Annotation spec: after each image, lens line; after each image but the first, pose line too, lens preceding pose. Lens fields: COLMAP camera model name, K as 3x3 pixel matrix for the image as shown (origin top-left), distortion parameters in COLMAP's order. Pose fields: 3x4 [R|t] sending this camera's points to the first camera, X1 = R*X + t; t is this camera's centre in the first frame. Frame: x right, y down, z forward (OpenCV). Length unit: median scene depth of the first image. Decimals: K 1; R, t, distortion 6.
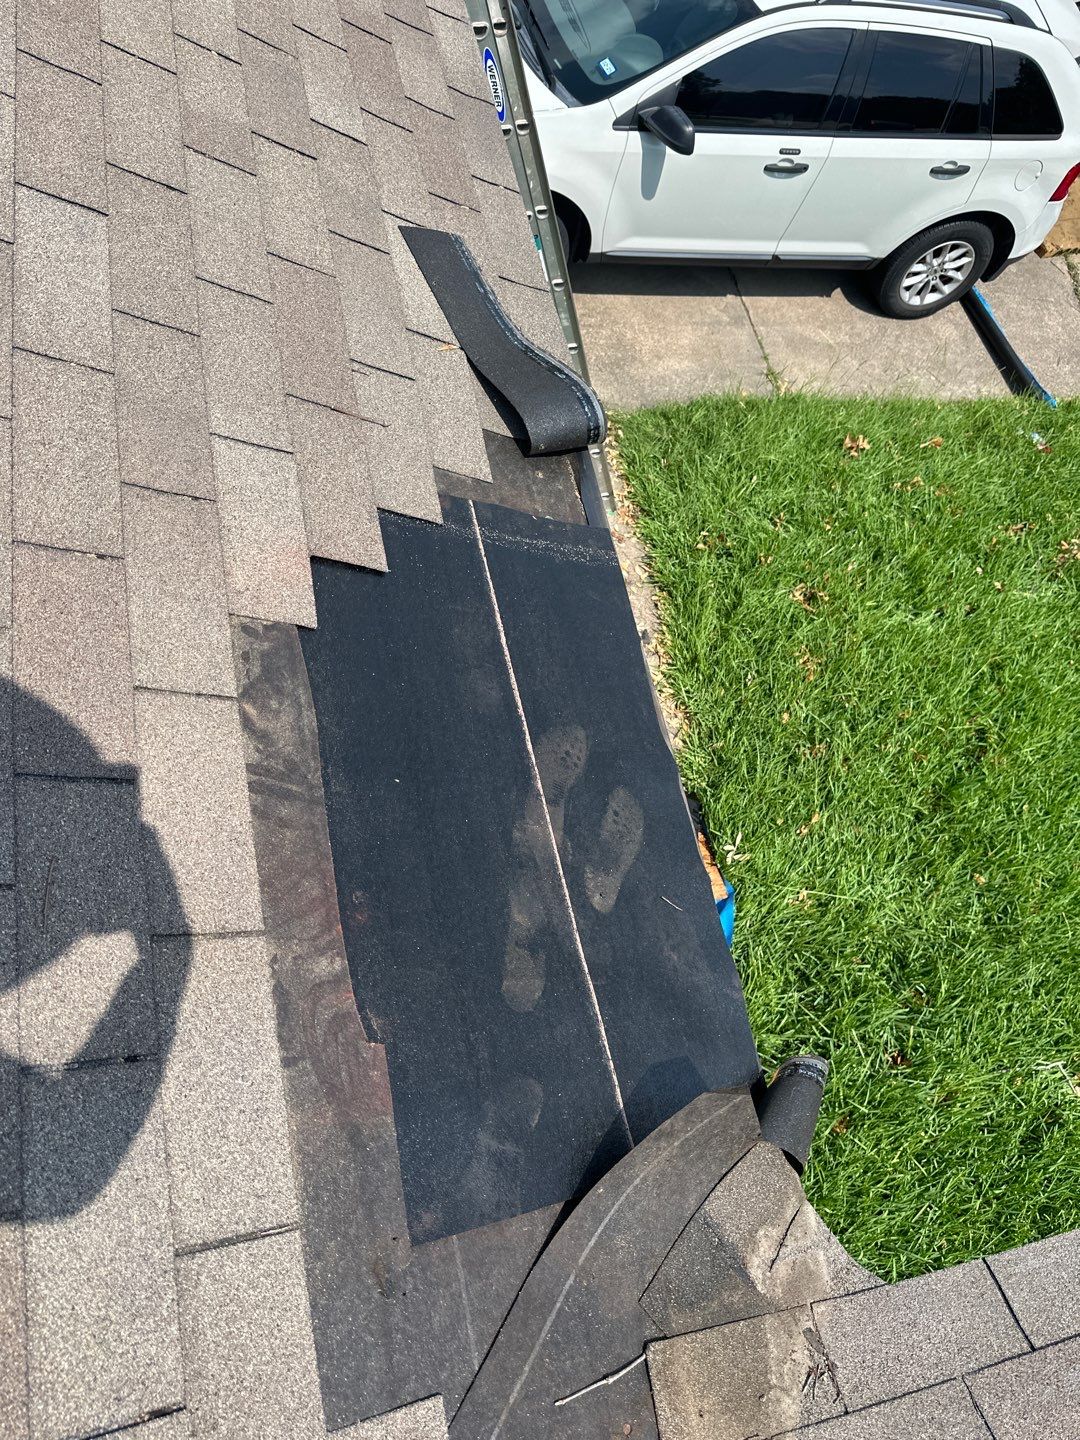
lens RADIAL K [[1005.6, 0, 528.5], [0, 1005.6, 729.0], [0, 0, 1]] dist [0.002246, -0.014696]
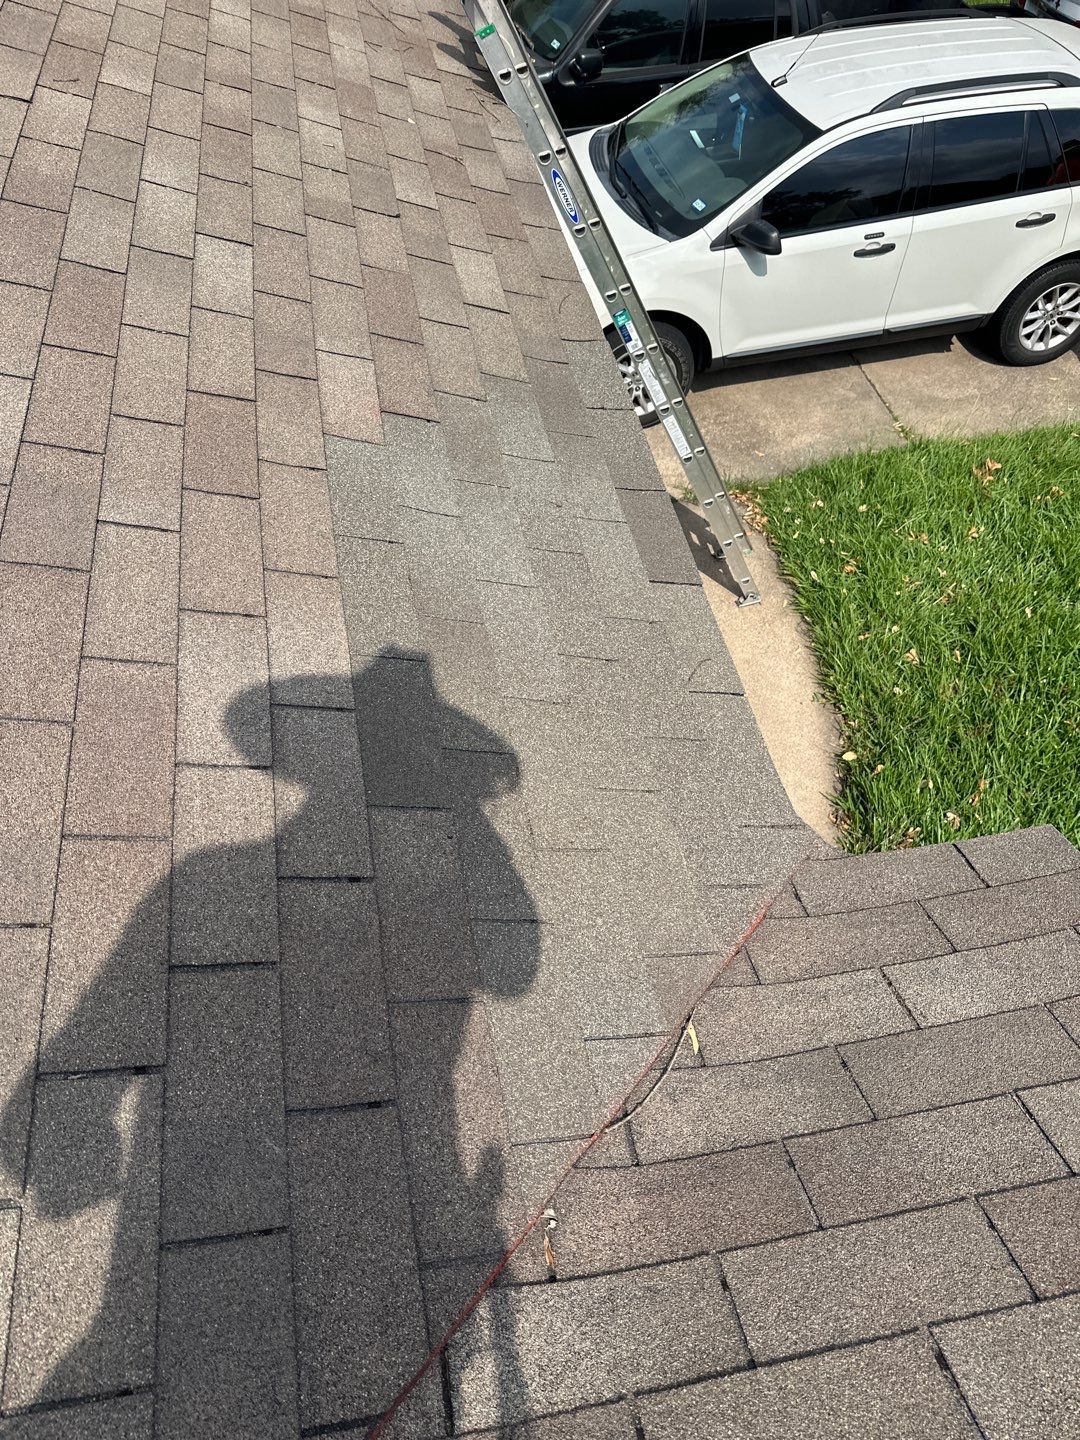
lens RADIAL K [[1002.5, 0, 540.0], [0, 1002.5, 720.0], [0, 0, 1]] dist [-0.010729, -0.009358]
pose [[0.967723, -0.133539, -0.213725, 0.063675], [0.090745, 0.975824, -0.198830, 0.143907], [0.235110, 0.173018, 0.956446, -0.065040]]
